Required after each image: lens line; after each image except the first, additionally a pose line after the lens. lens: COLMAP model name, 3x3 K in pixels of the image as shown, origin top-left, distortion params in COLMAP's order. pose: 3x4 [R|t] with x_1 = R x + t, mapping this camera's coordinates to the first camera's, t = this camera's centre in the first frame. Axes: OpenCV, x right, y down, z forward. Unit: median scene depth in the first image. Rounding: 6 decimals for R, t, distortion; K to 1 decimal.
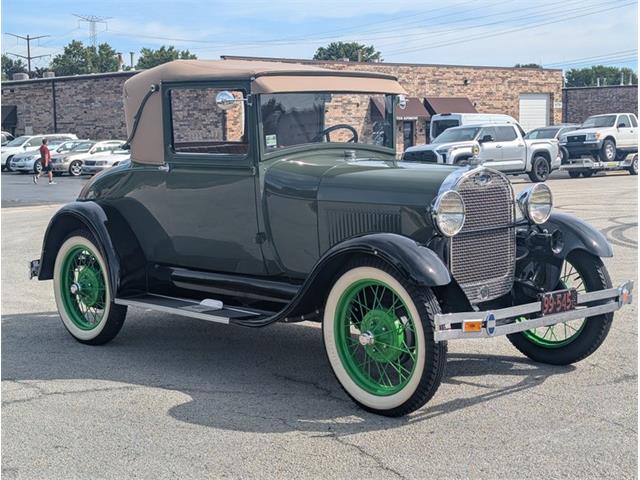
lens RADIAL K [[1037.9, 0, 320.0], [0, 1037.9, 240.0], [0, 0, 1]] dist [0.057703, 0.012407]
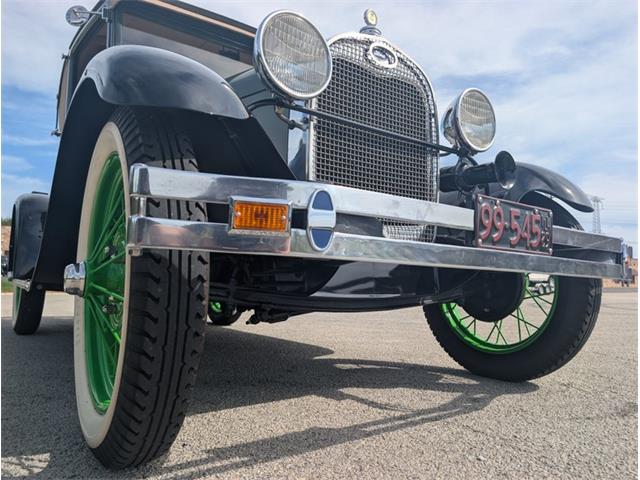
lens RADIAL K [[453.6, 0, 333.7], [0, 453.6, 238.3], [0, 0, 1]] dist [0.004952, 0.002011]
pose [[0.991793, 0.027132, -0.124943, 0.156407], [-0.051669, 0.978927, -0.197565, 0.097426], [0.116950, 0.202399, 0.972295, 0.711500]]
